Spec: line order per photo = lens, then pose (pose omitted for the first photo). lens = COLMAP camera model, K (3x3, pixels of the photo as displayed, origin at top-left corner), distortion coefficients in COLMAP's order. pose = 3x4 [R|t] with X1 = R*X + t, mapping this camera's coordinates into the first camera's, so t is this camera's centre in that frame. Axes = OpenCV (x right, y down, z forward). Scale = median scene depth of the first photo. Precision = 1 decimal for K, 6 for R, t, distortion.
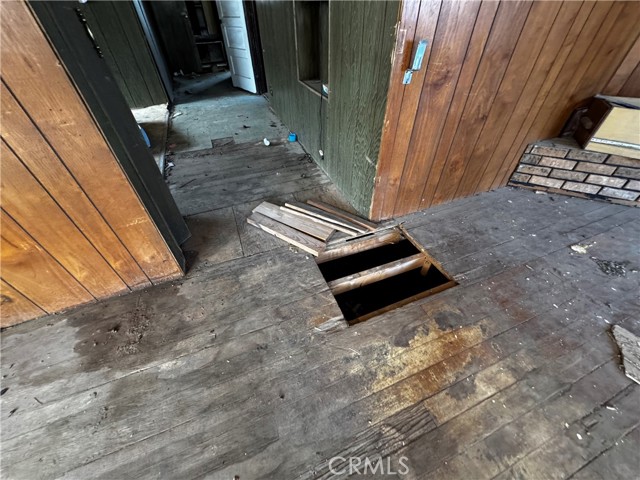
lens RADIAL K [[256.1, 0, 319.5], [0, 256.1, 239.4], [0, 0, 1]] dist [-0.003137, 0.000288]
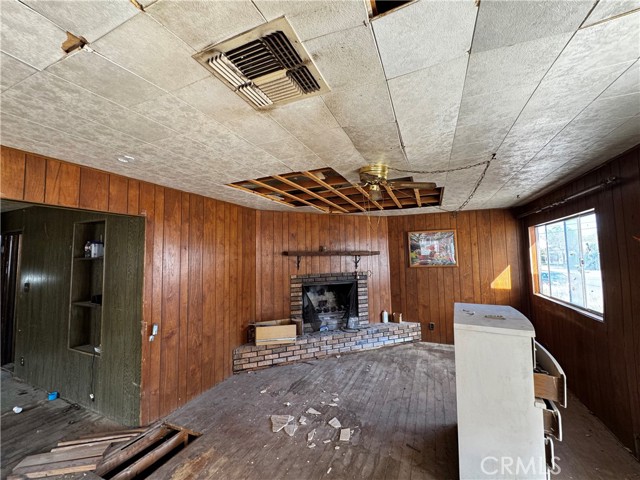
lens RADIAL K [[256.1, 0, 319.5], [0, 256.1, 239.4], [0, 0, 1]] dist [-0.003137, 0.000288]
pose [[0.711788, 0.047747, 0.700769, -0.126409], [0.484003, 0.689671, -0.538604, 0.401197], [-0.509017, 0.722547, 0.467790, -0.830876]]
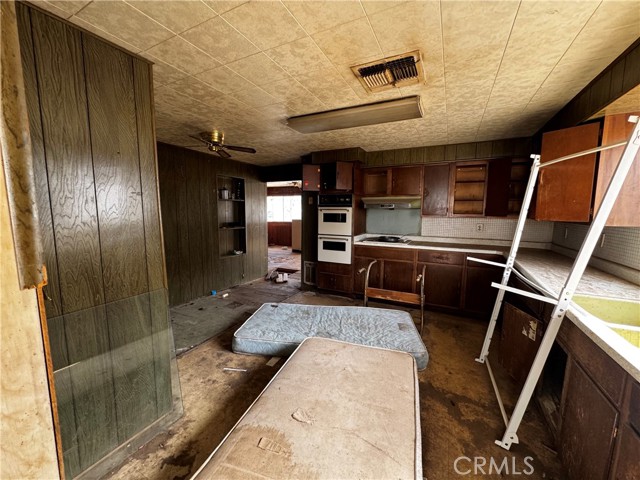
lens RADIAL K [[256.1, 0, 319.5], [0, 256.1, 239.4], [0, 0, 1]] dist [-0.003137, 0.000288]
pose [[-0.655061, -0.077805, 0.751560, -2.447472], [0.516245, 0.680217, 0.520380, -1.586635], [-0.551712, 0.728869, -0.405417, 1.463352]]
